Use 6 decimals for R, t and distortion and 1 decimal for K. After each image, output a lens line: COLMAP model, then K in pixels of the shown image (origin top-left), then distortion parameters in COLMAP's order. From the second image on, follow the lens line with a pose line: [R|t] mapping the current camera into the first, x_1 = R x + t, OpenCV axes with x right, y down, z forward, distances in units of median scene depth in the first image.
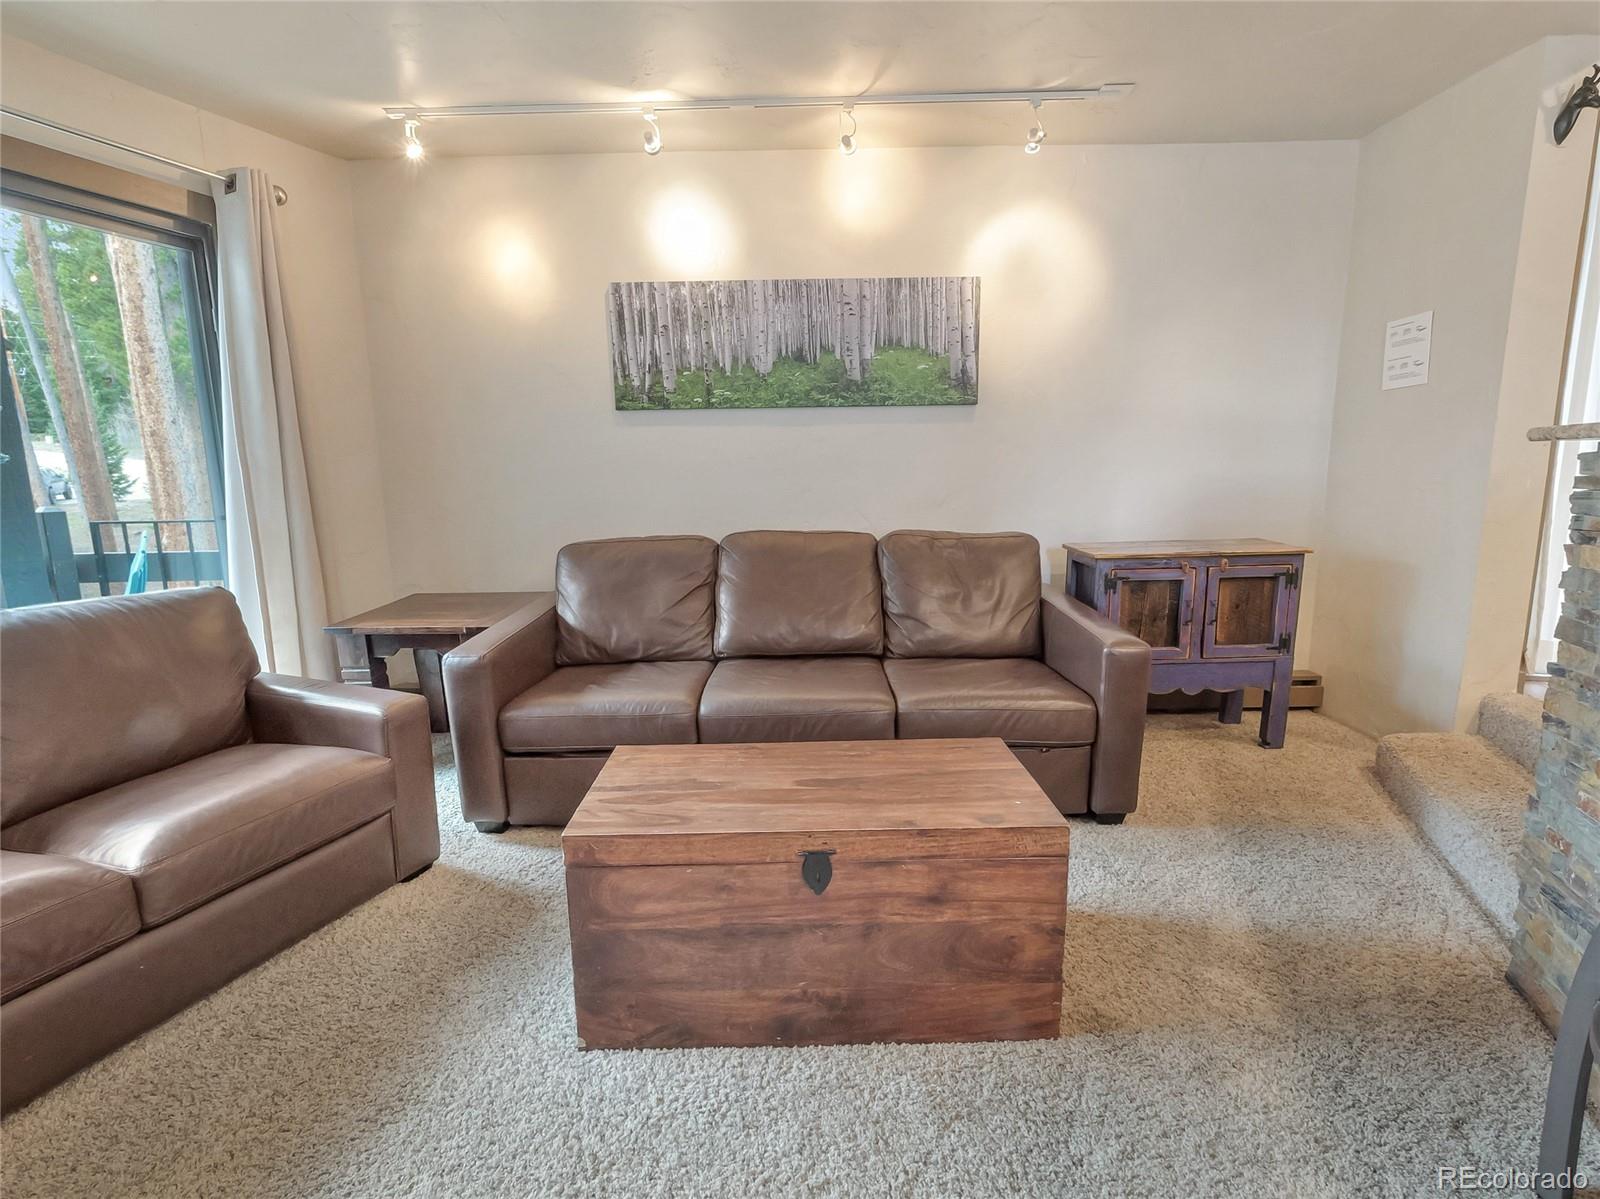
lens RADIAL K [[736.2, 0, 784.9], [0, 736.2, 591.2], [0, 0, 1]] dist [-0.000831, -0.000060]
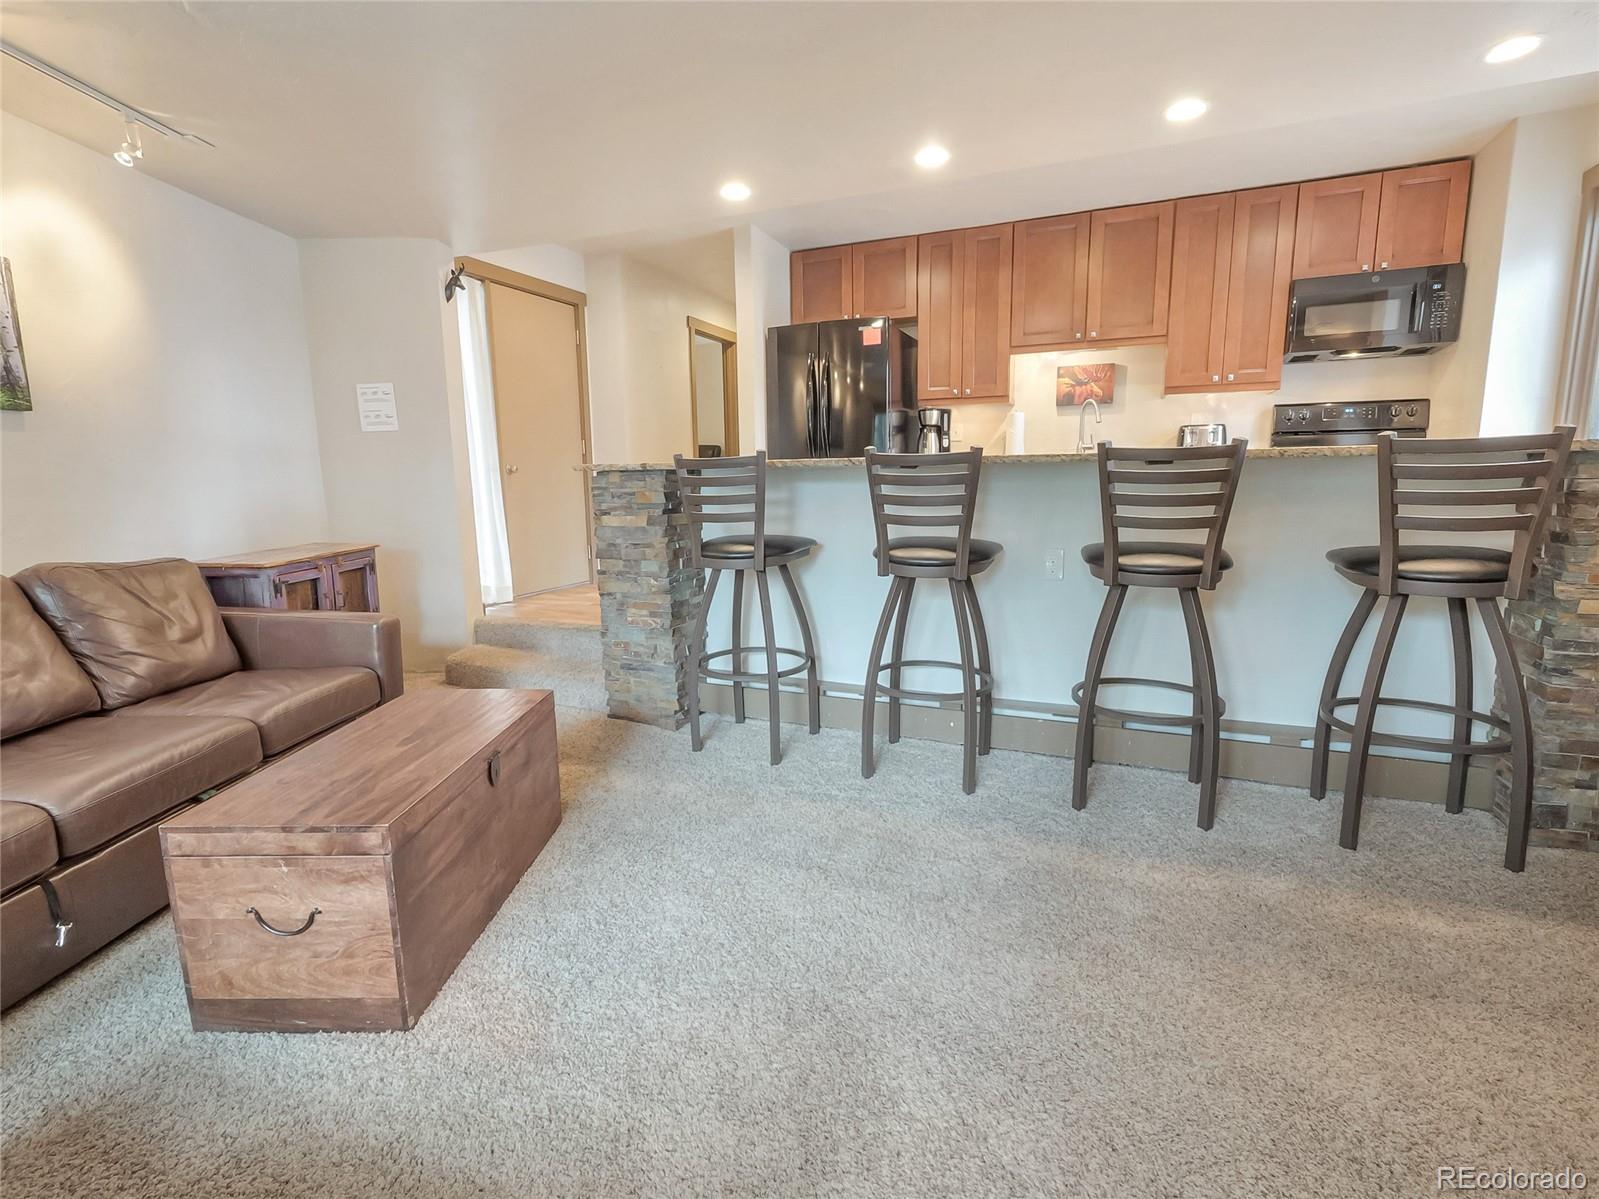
lens RADIAL K [[735.8, 0, 784.4], [0, 735.8, 591.3], [0, 0, 1]] dist [-0.000831, -0.000060]
pose [[0.060827, -0.140821, 0.988165, -0.569363], [0.175060, 0.976158, 0.128334, -0.013493], [-0.982677, 0.165182, 0.084029, 0.134439]]
